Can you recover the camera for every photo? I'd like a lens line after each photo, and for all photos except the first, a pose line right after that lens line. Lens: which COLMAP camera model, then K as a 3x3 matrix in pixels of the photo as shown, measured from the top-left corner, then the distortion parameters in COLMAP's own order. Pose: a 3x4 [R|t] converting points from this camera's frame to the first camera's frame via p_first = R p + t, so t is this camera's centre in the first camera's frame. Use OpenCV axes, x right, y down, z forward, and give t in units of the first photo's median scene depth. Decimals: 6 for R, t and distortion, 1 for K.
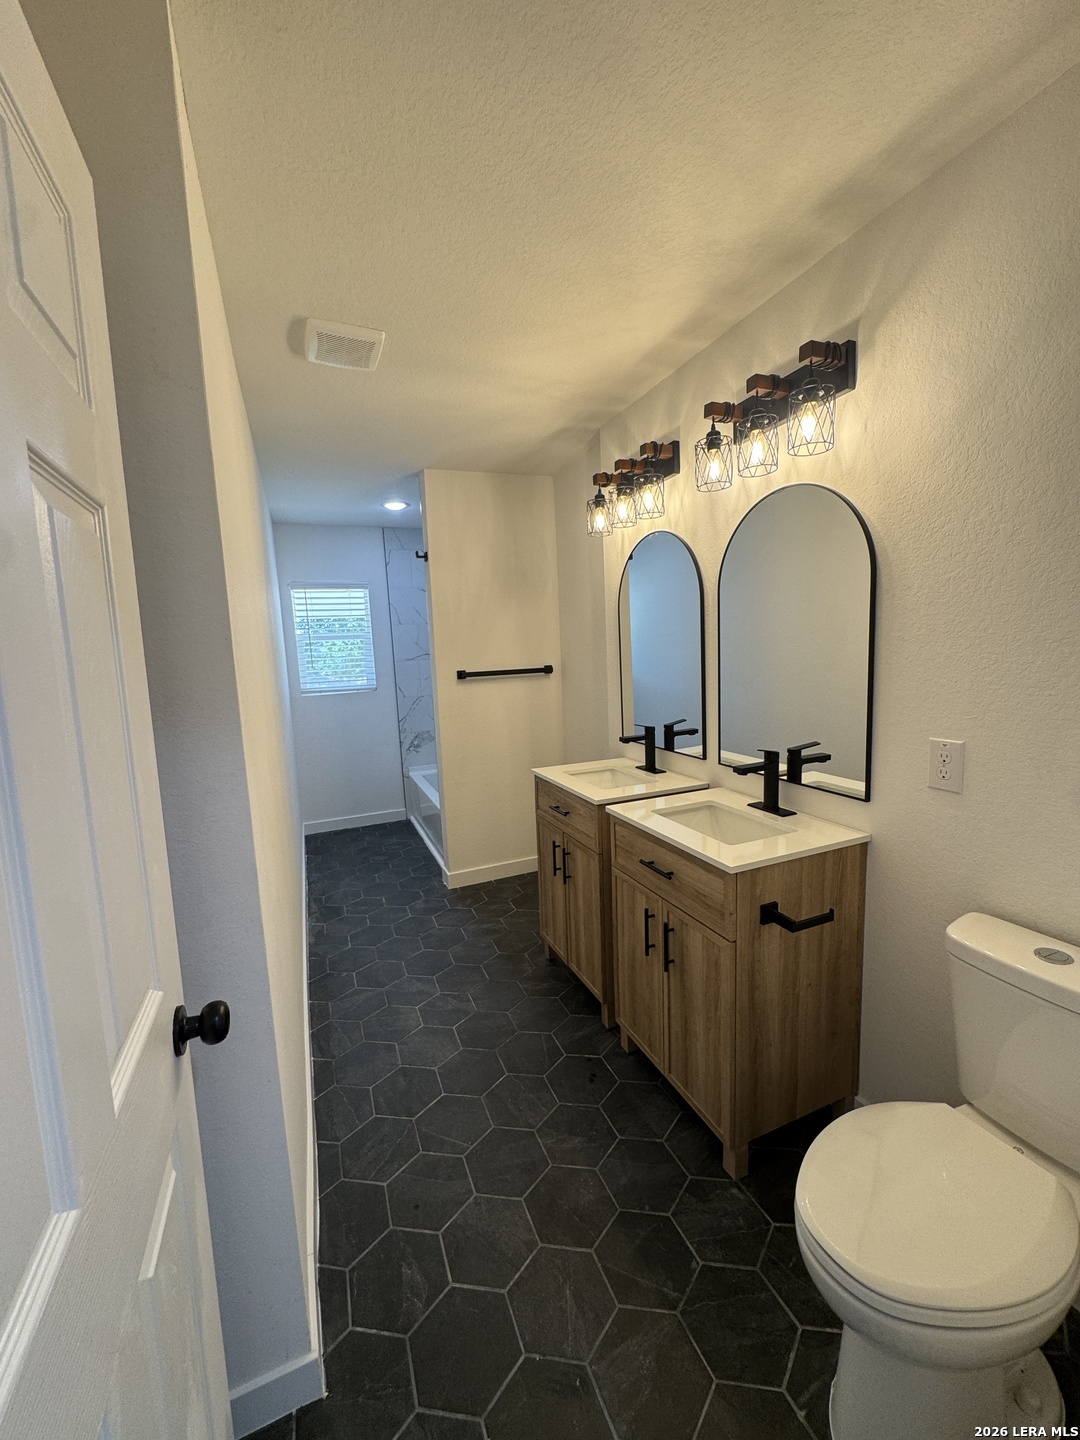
lens RADIAL K [[577.2, 0, 547.7], [0, 577.2, 718.8], [0, 0, 1]] dist [-0.006007, 0.000992]
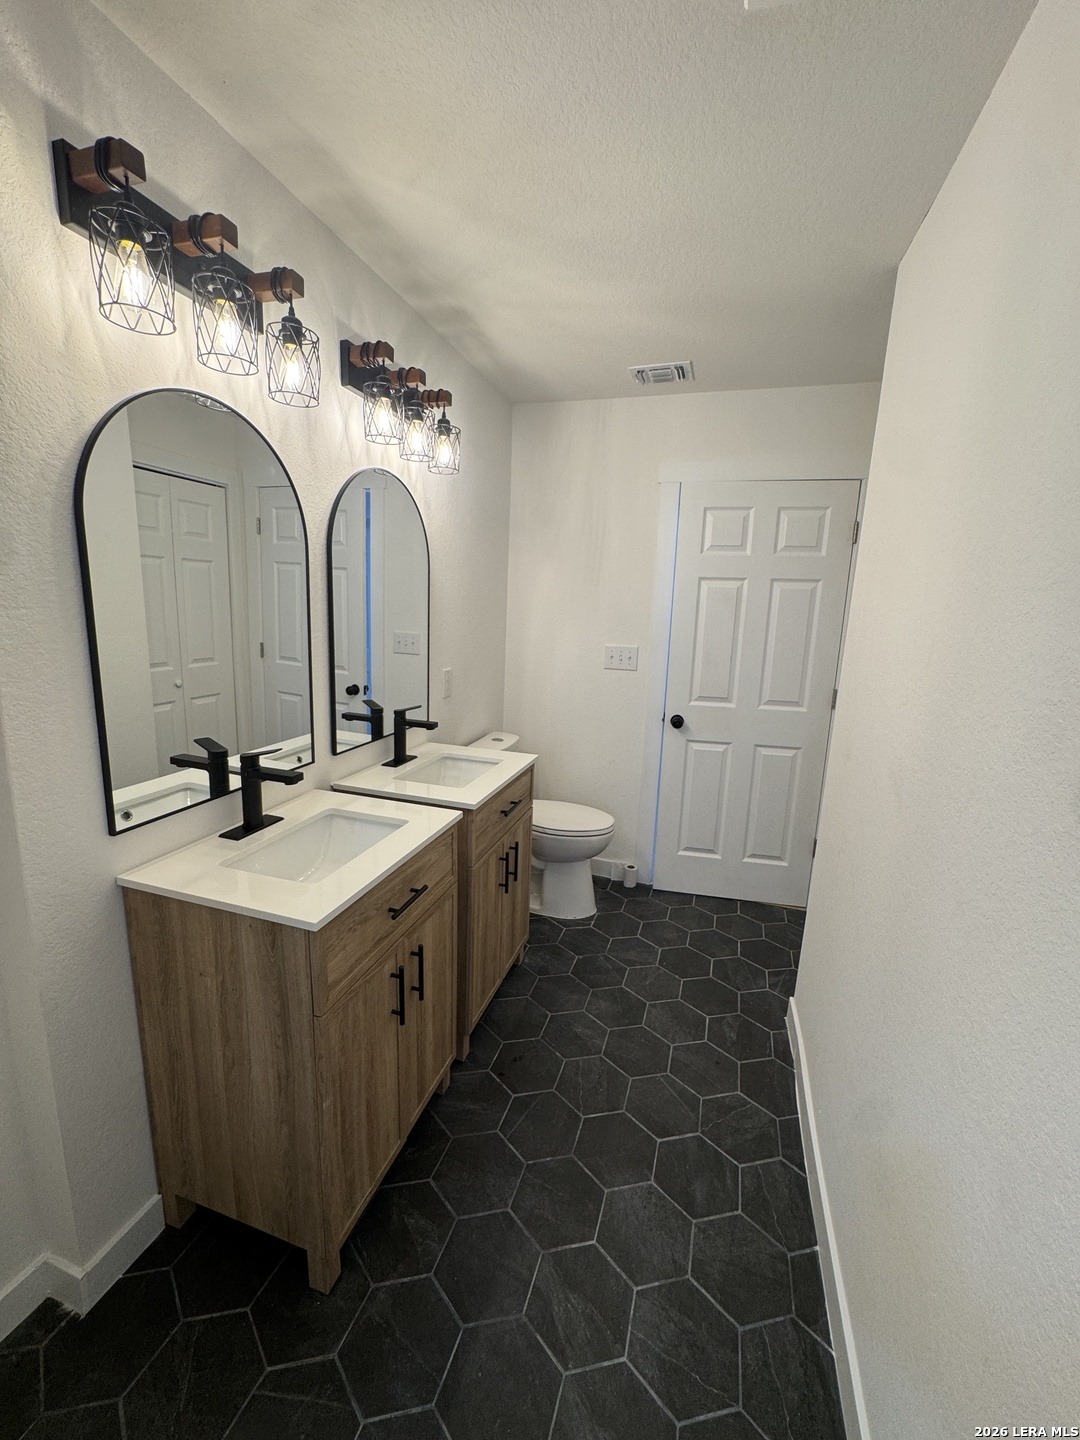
lens RADIAL K [[577.2, 0, 548.2], [0, 577.2, 716.8], [0, 0, 1]] dist [-0.006007, 0.000992]
pose [[-0.762094, -0.108435, 0.638321, -0.378890], [0.073125, 0.965153, 0.251260, -0.129194], [-0.643323, 0.238161, -0.727609, 1.120186]]
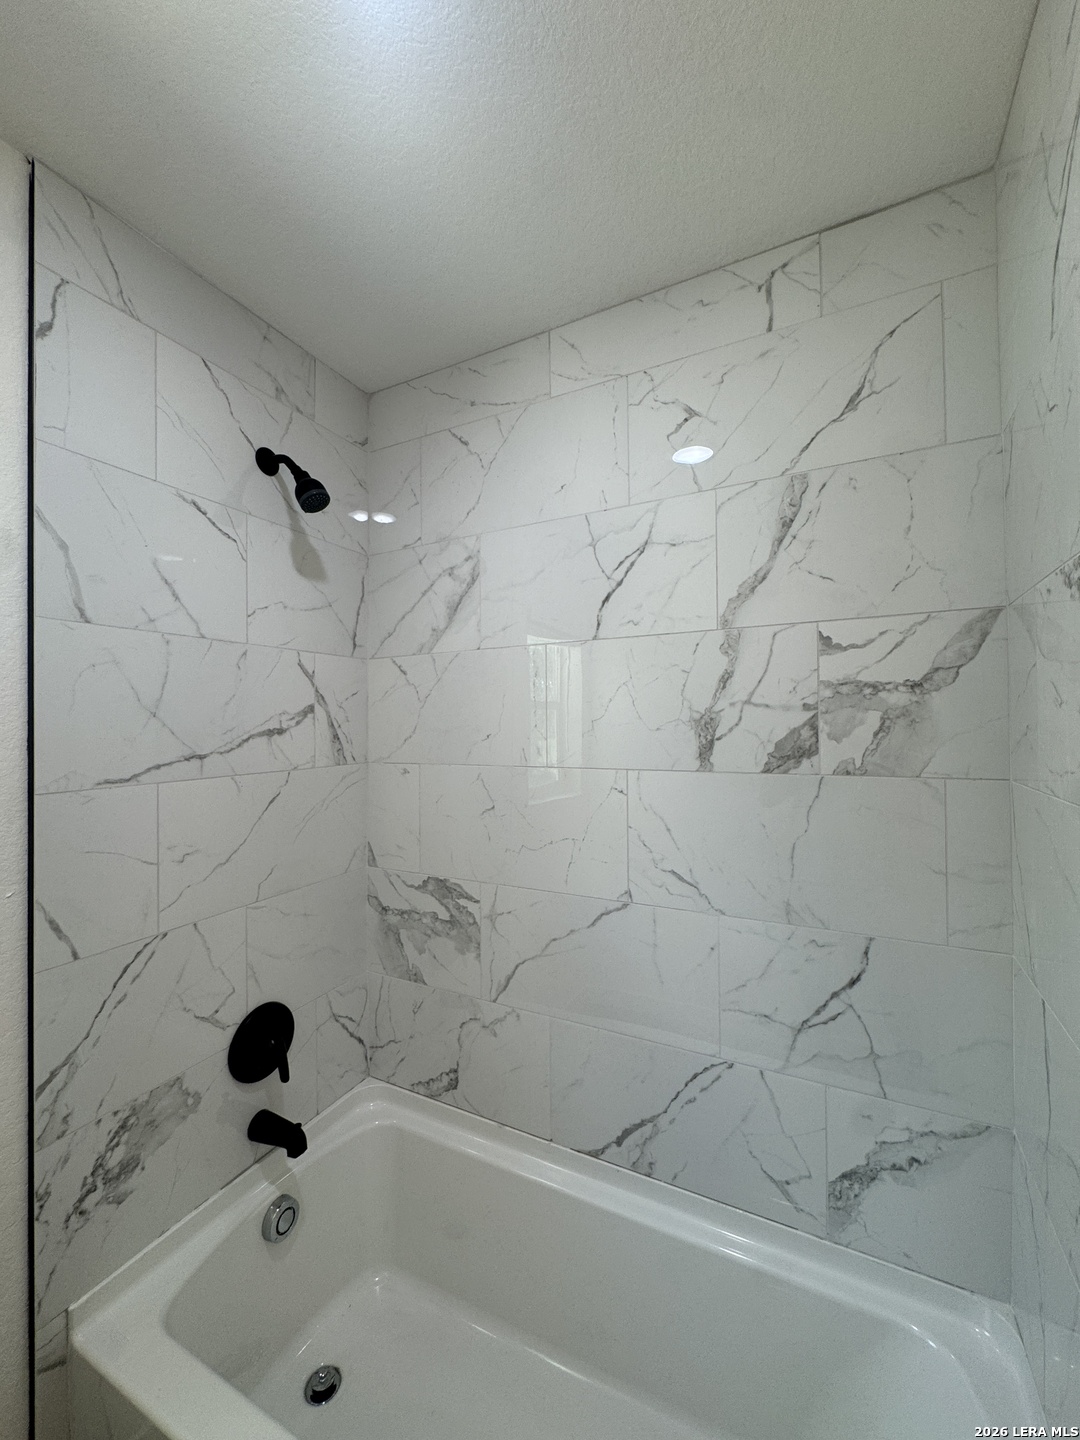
lens RADIAL K [[577.2, 0, 540.2], [0, 577.2, 719.1], [0, 0, 1]] dist [-0.006007, 0.000992]
pose [[0.773610, 0.046100, 0.631983, -0.265305], [0.056277, 0.988410, -0.140989, -0.089399], [-0.631158, 0.144636, 0.762050, 0.751490]]
